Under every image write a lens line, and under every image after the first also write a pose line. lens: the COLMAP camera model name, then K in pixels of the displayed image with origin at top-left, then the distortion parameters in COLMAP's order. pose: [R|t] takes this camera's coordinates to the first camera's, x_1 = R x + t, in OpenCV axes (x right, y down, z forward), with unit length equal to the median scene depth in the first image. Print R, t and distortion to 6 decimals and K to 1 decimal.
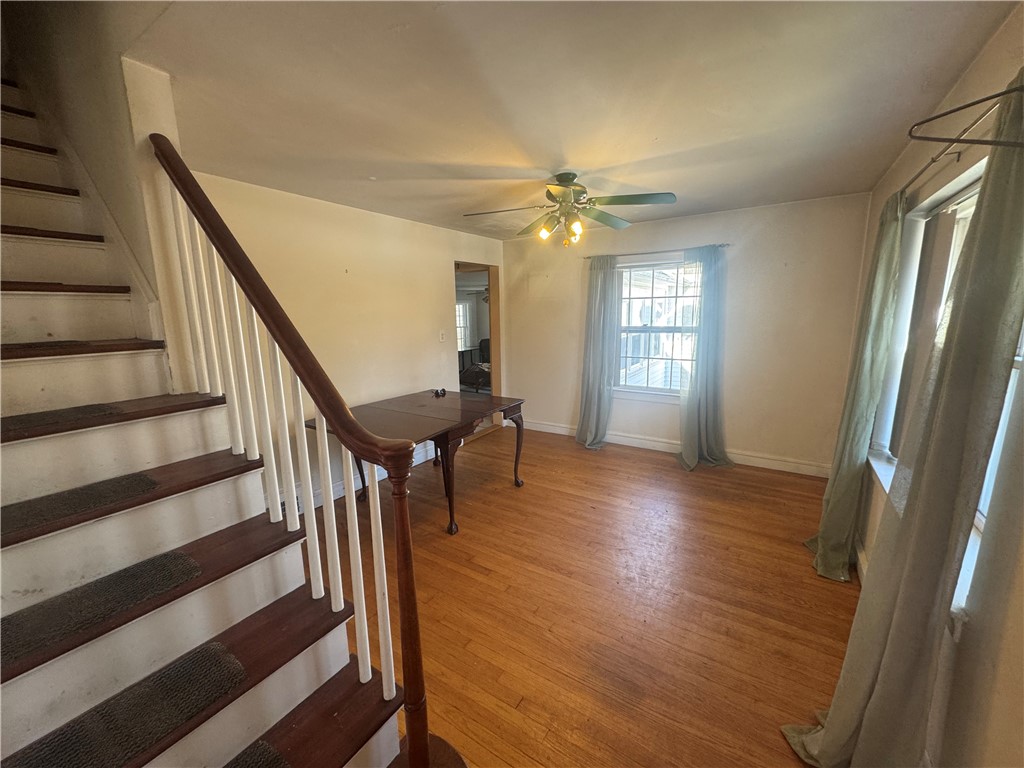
lens RADIAL K [[405.9, 0, 513.4], [0, 405.9, 385.9], [0, 0, 1]] dist [-0.001995, -0.000117]
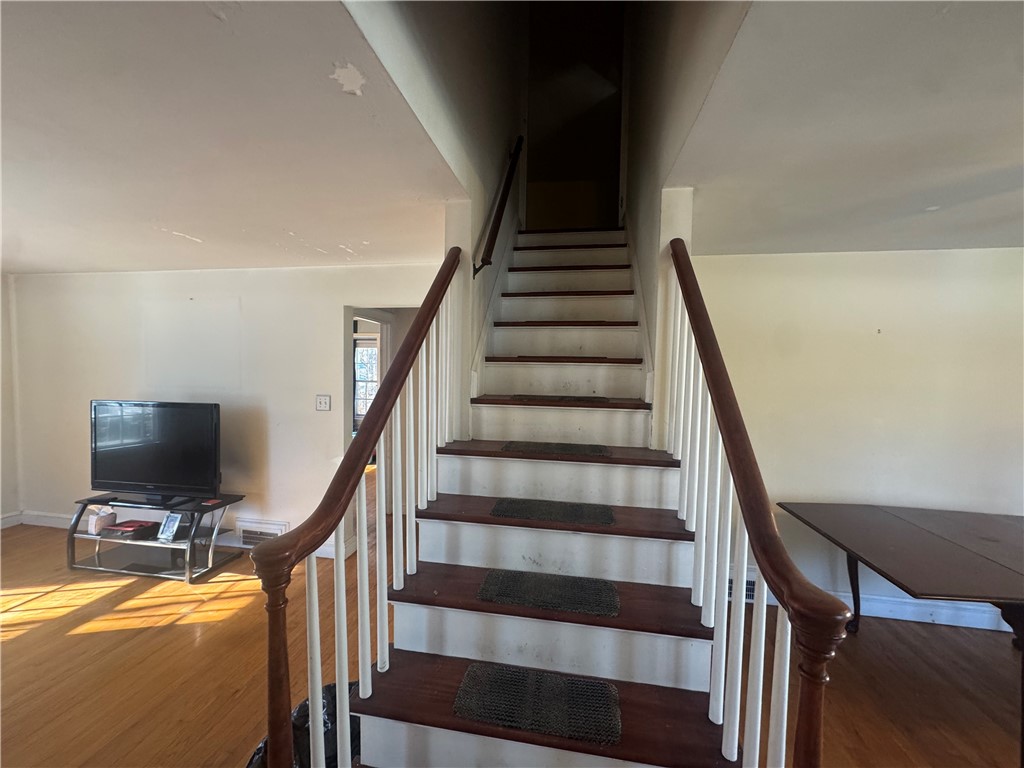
lens RADIAL K [[405.9, 0, 511.3], [0, 405.9, 385.1], [0, 0, 1]] dist [-0.001995, -0.000117]
pose [[0.393970, 0.063228, -0.916946, 0.082851], [-0.191246, 0.981435, -0.014495, -0.073857], [0.899007, 0.181072, 0.398748, 0.143800]]
